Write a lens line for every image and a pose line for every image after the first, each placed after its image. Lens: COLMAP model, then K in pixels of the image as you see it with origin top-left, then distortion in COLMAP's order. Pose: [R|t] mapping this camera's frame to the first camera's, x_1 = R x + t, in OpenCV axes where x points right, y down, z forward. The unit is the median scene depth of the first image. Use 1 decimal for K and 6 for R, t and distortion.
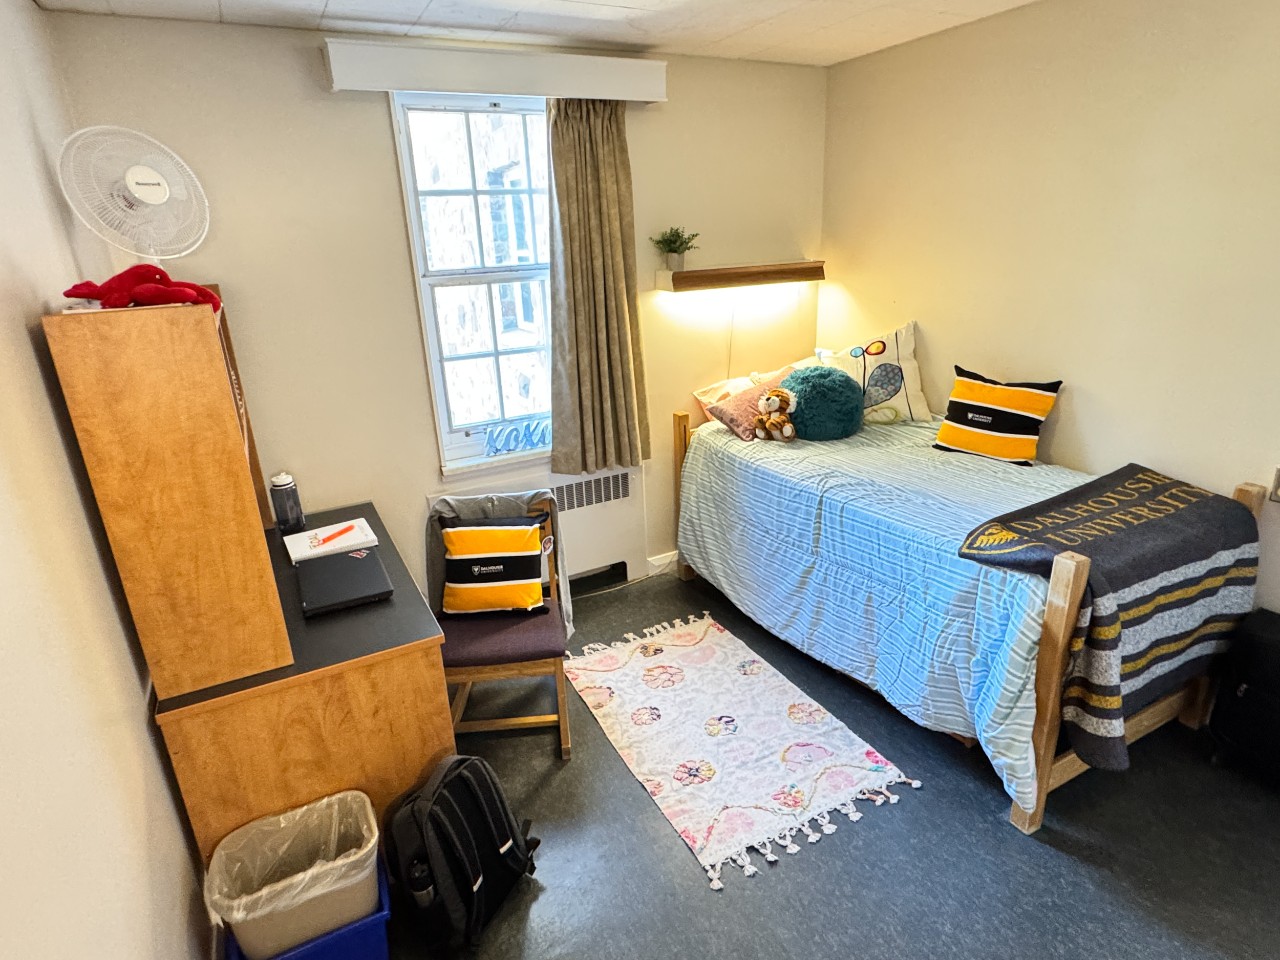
lens RADIAL K [[699.7, 0, 639.4], [0, 699.7, 477.3], [0, 0, 1]] dist [0.002633, 0.000345]
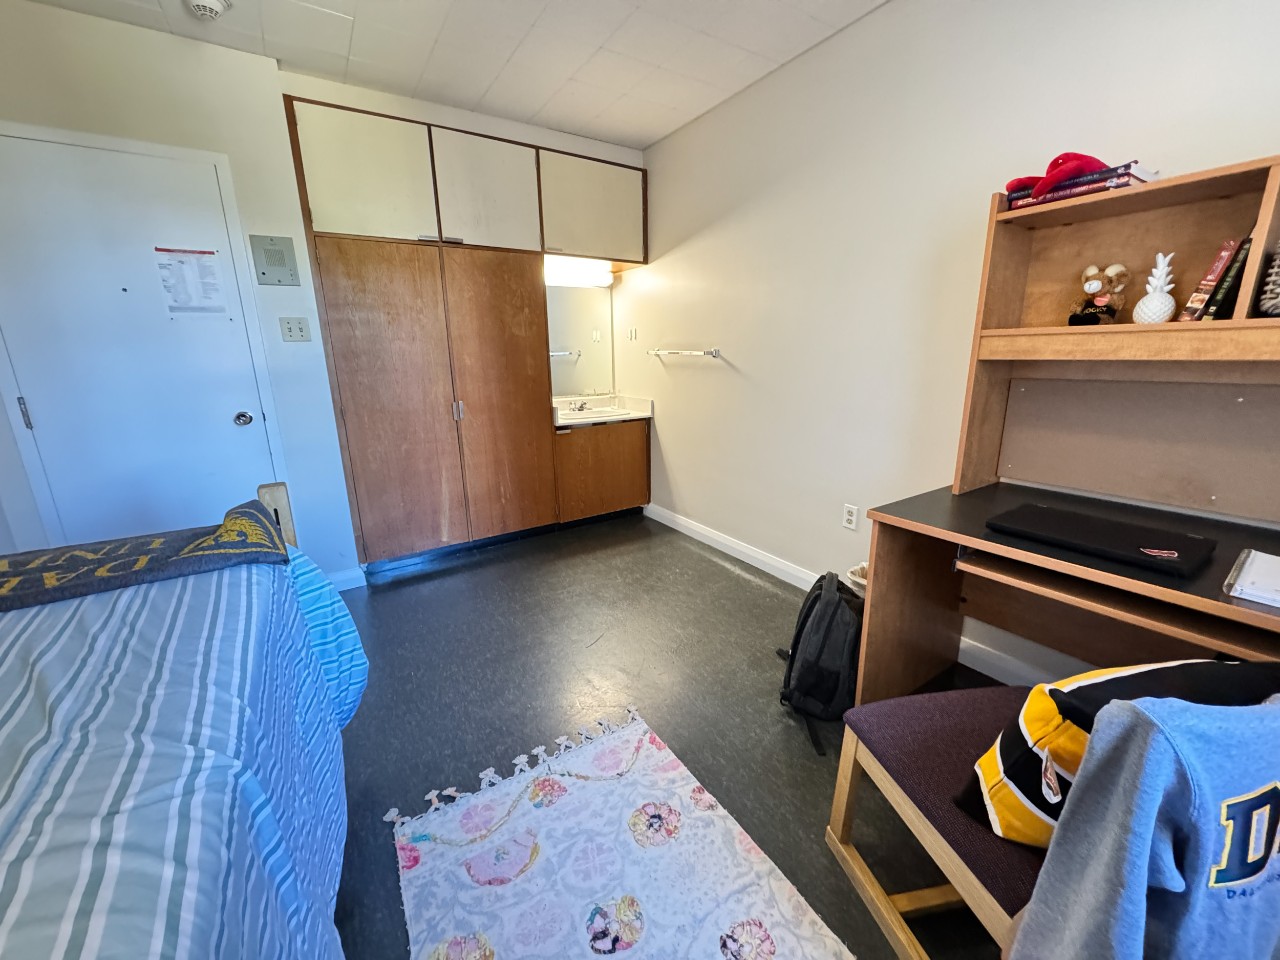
lens RADIAL K [[503.5, 0, 644.3], [0, 503.5, 475.1], [0, 0, 1]] dist [-0.000036, 0.000041]
pose [[-0.995030, 0.075257, -0.065200, 0.101384], [0.026799, 0.833046, 0.552554, -0.228401], [0.095898, 0.548060, -0.830923, 1.309736]]
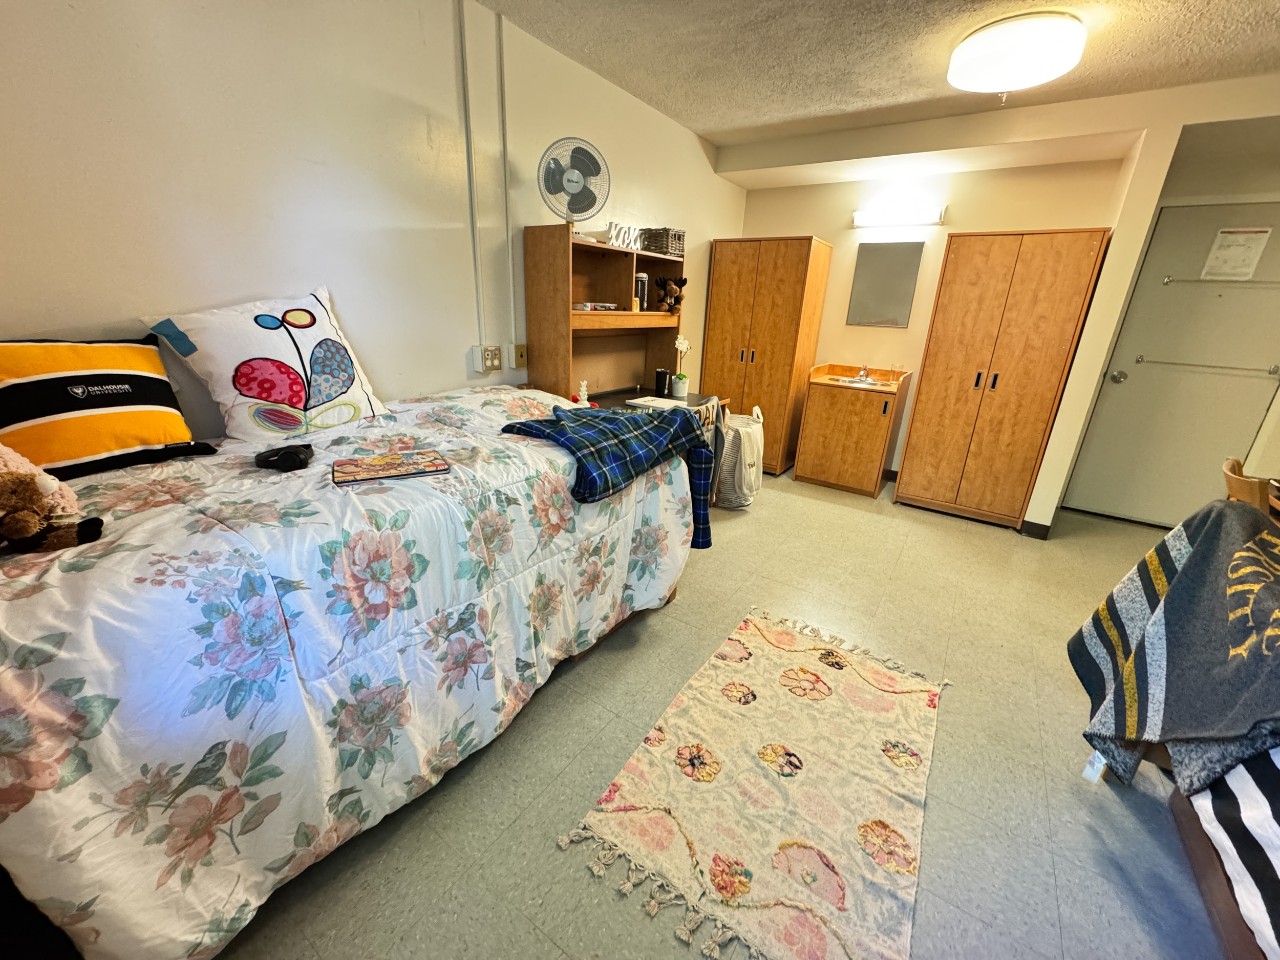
lens RADIAL K [[503.5, 0, 636.4], [0, 503.5, 480.2], [0, 0, 1]] dist [-0.000036, 0.000041]
pose [[0.500681, 0.345092, -0.793870, 0.441984], [-0.332715, 0.923369, 0.191547, -0.007987], [0.799137, 0.168229, 0.577131, 0.529827]]
